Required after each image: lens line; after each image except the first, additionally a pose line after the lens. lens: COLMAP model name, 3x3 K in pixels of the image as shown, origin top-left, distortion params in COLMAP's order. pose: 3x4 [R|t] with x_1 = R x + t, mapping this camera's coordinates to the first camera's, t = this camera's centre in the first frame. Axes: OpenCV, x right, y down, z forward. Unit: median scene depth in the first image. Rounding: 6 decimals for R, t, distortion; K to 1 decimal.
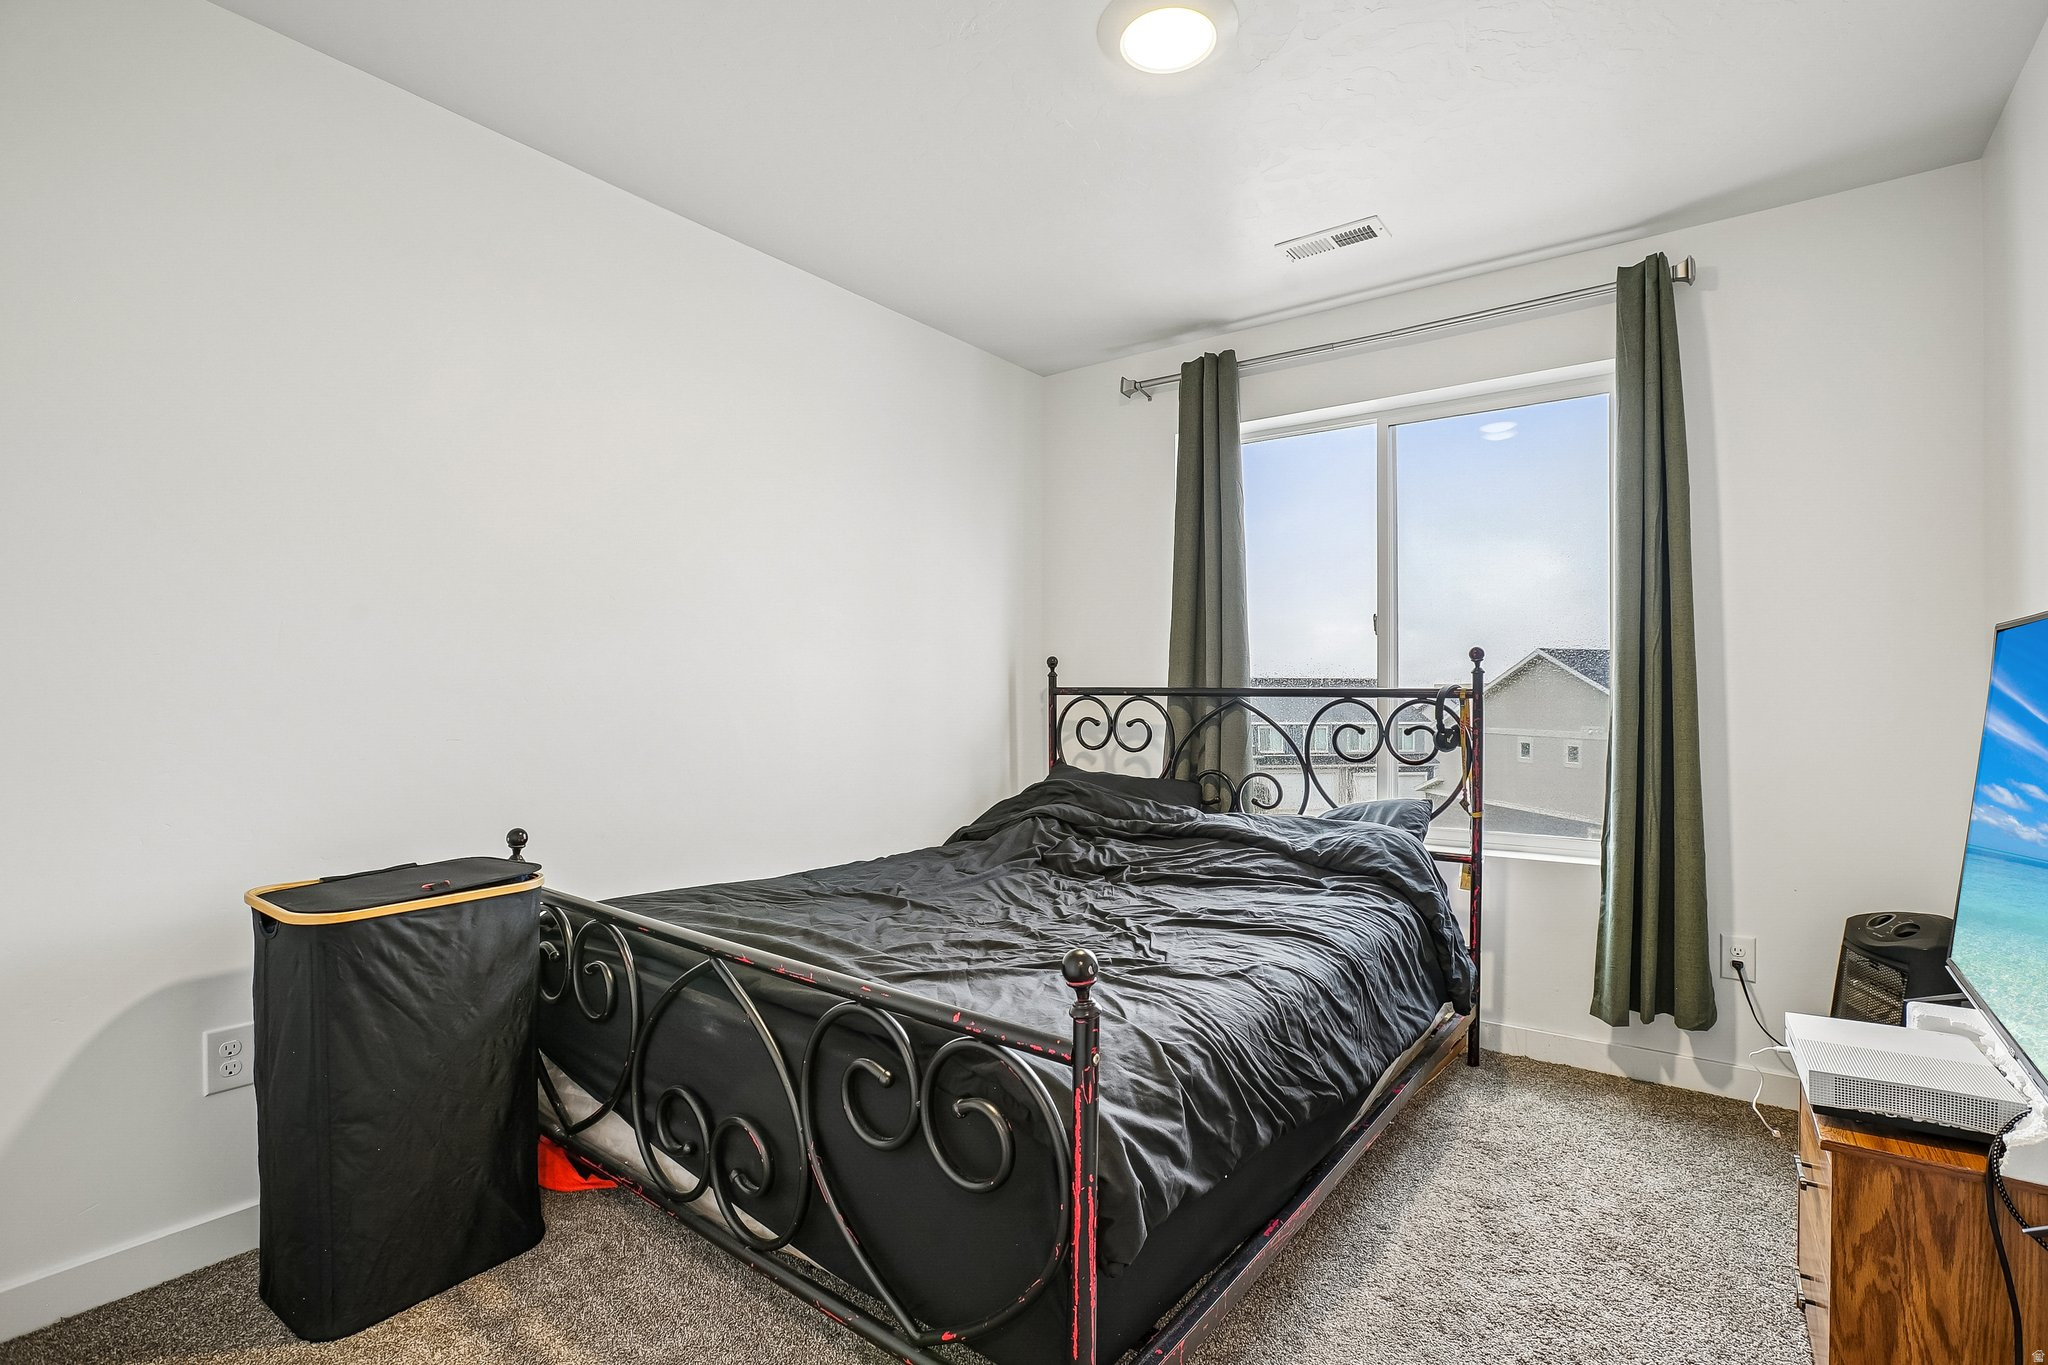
lens RADIAL K [[951.7, 0, 1037.0], [0, 951.7, 695.2], [0, 0, 1]] dist [-0.051203, 0.019108]
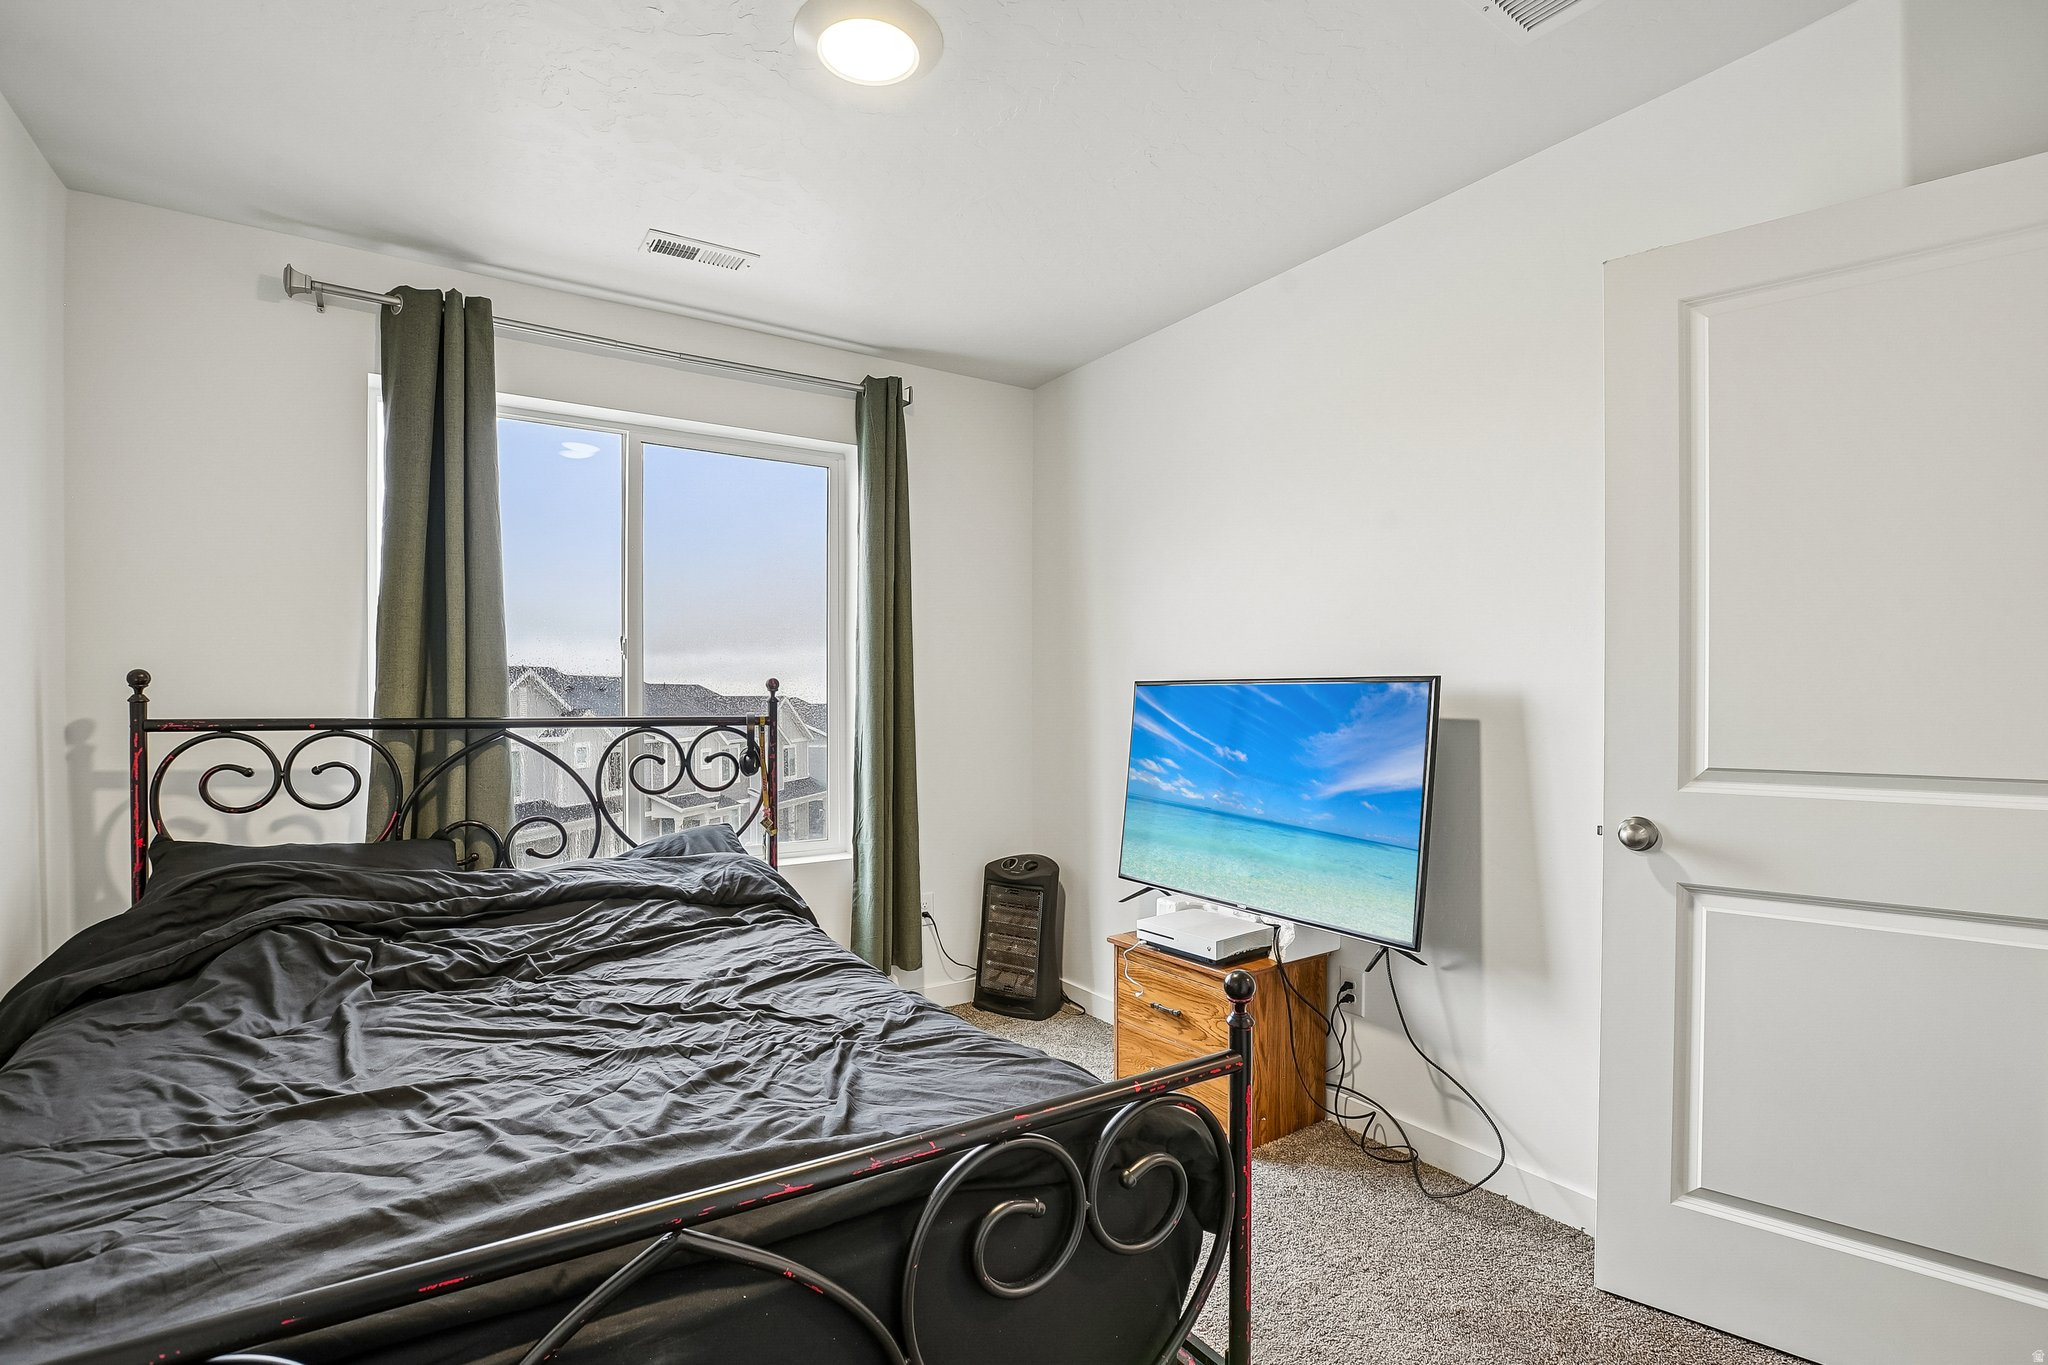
lens RADIAL K [[934.7, 0, 1029.9], [0, 934.7, 721.6], [0, 0, 1]] dist [-0.032615, 0.000523]
pose [[0.350226, -0.022035, 0.936406, -0.377554], [0.002998, 0.999744, 0.022405, -0.021000], [-0.936661, -0.005040, 0.350202, 0.292493]]
